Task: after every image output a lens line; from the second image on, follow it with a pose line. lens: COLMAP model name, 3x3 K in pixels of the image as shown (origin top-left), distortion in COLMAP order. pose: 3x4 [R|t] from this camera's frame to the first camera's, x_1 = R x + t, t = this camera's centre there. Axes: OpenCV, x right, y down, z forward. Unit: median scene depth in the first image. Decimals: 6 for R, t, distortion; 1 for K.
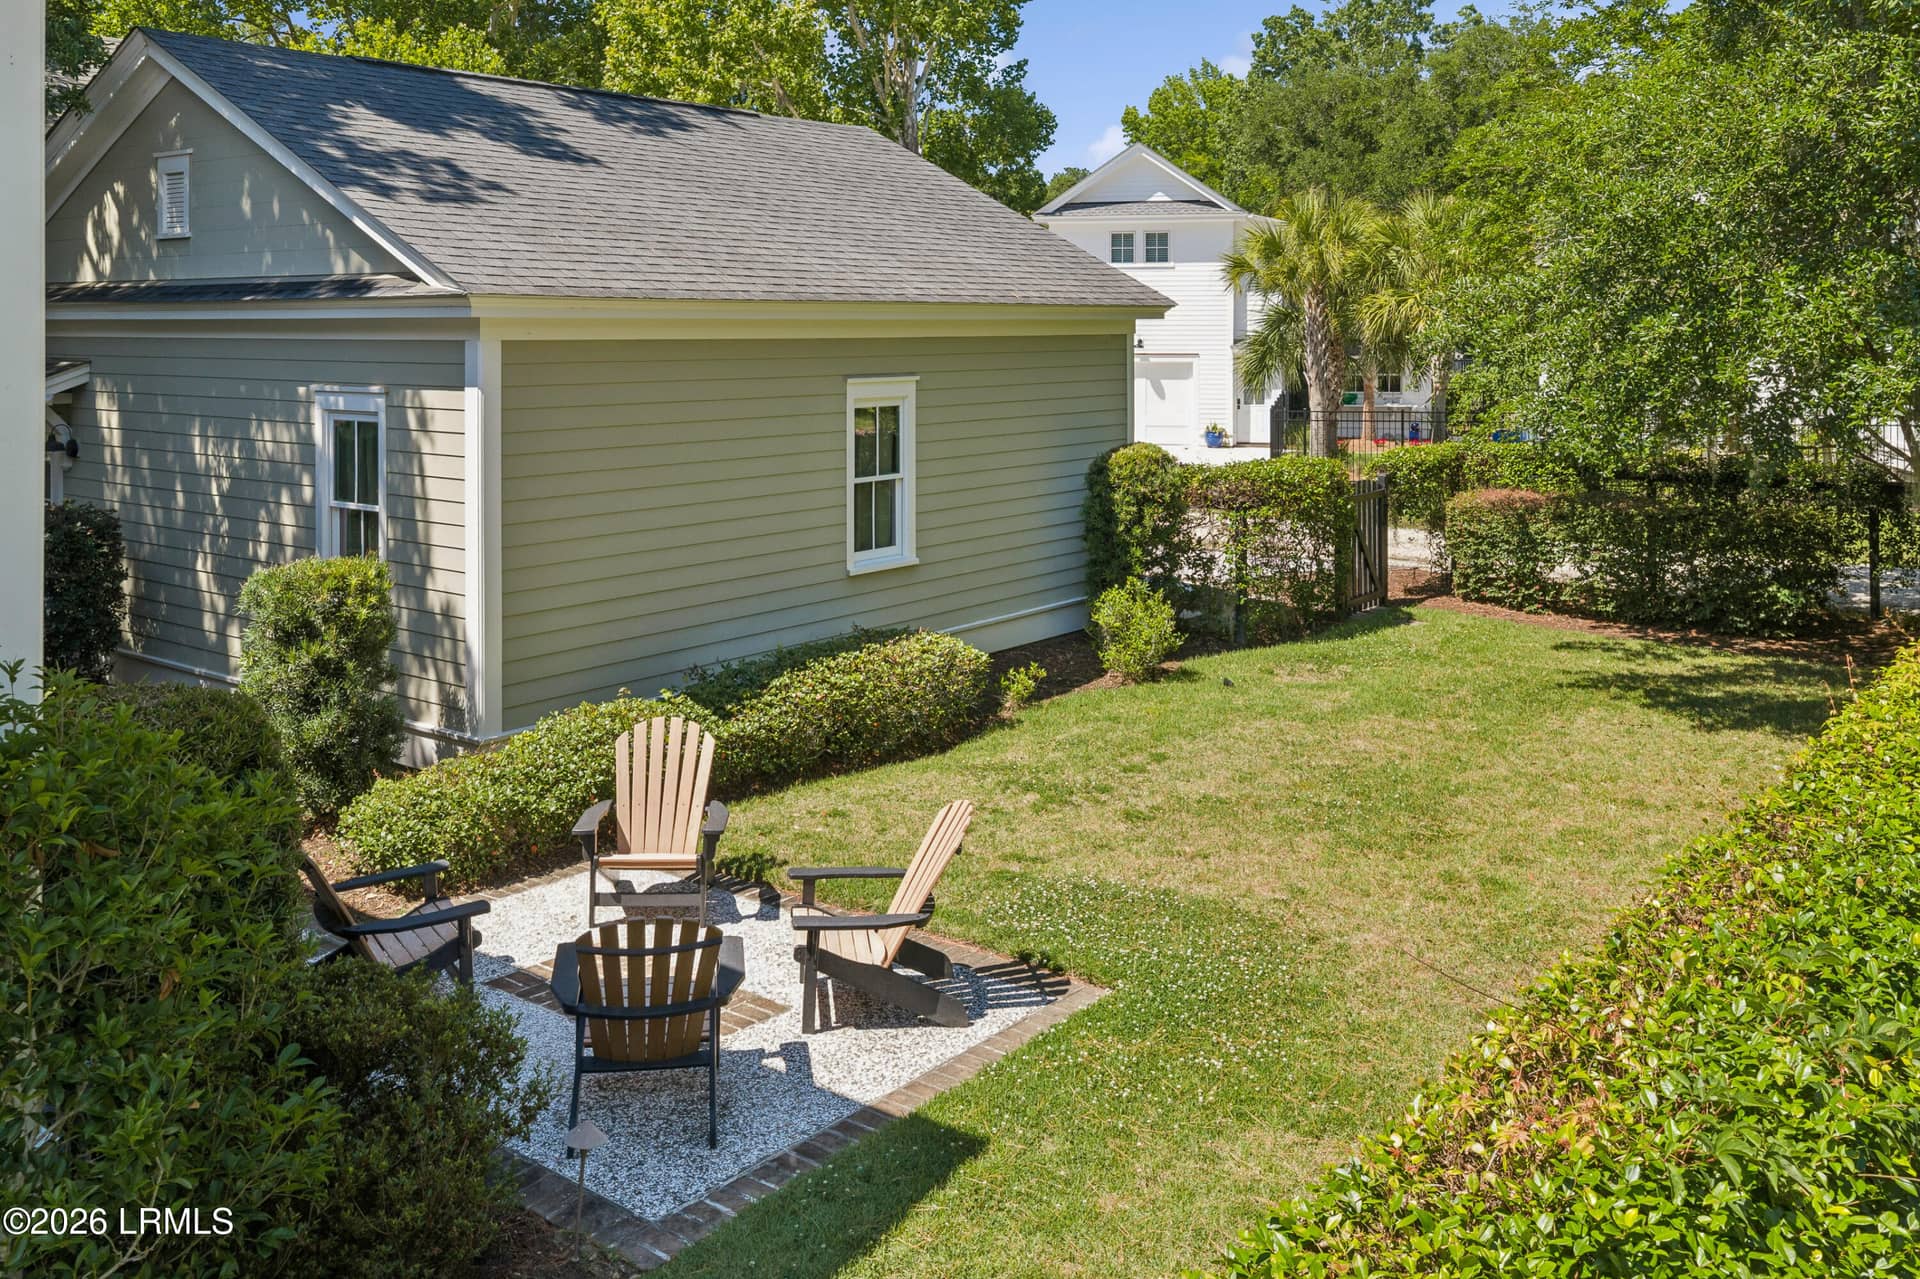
lens RADIAL K [[1600.4, 0, 960.0], [0, 1600.4, 639.5], [0, 0, 1]] dist [0.011481, -0.002857]
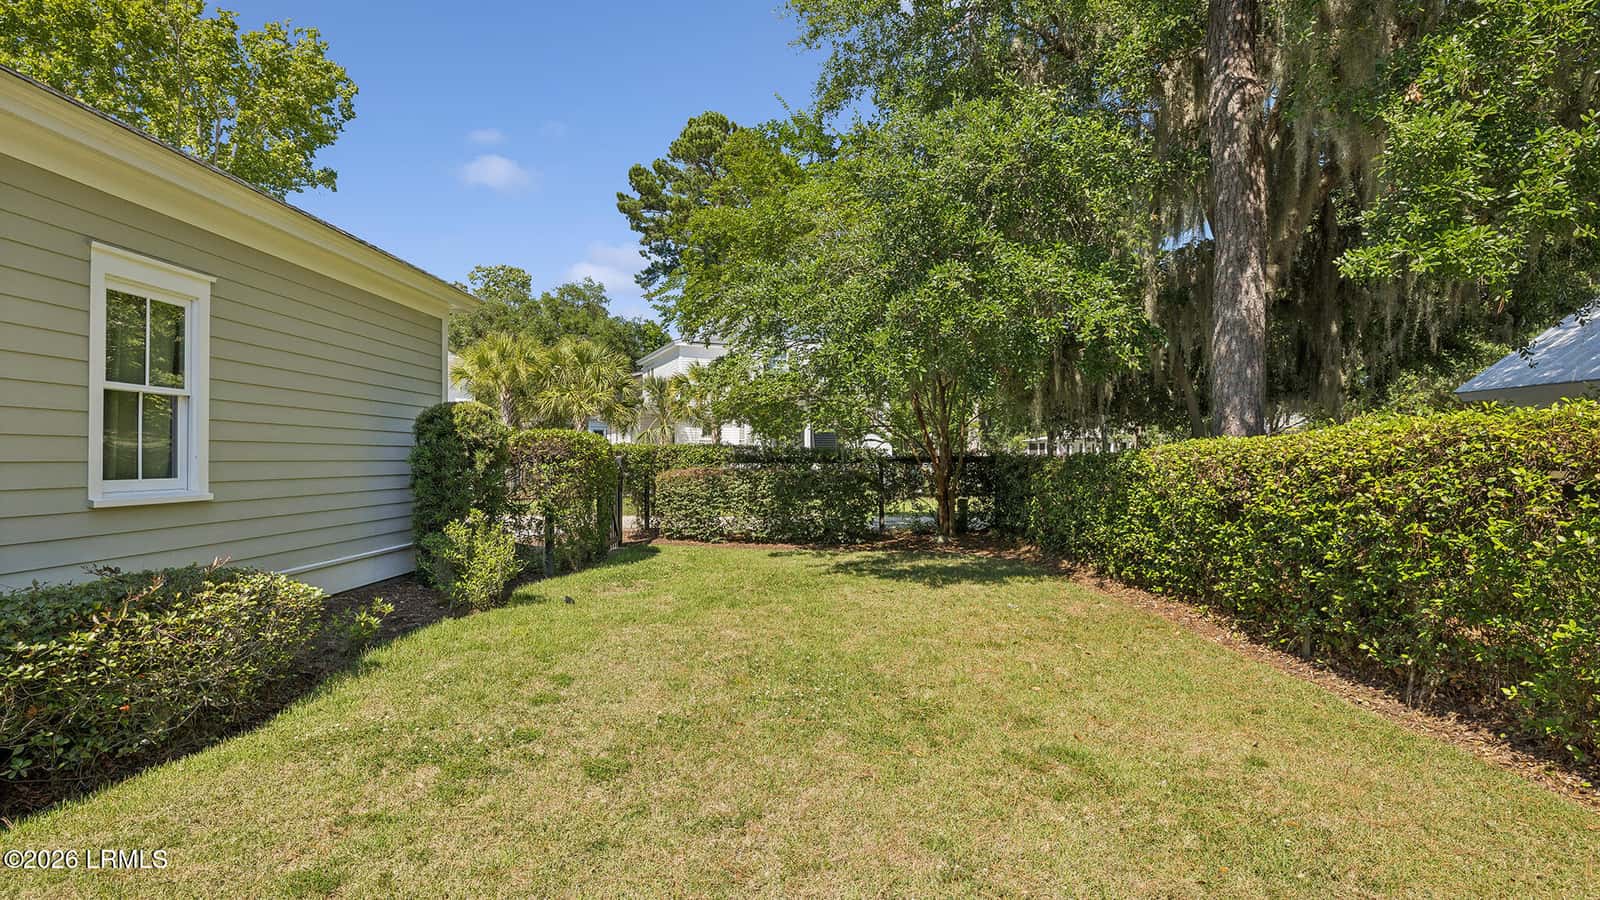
lens RADIAL K [[744.5, 0, 800.0], [0, 744.5, 450.0], [0, 0, 1]] dist [0.032473, 0.000286]
pose [[0.804874, 0.006248, 0.593412, -0.014474], [0.108800, 0.981442, -0.157906, 0.025549], [-0.583386, 0.191658, 0.789258, 0.503771]]
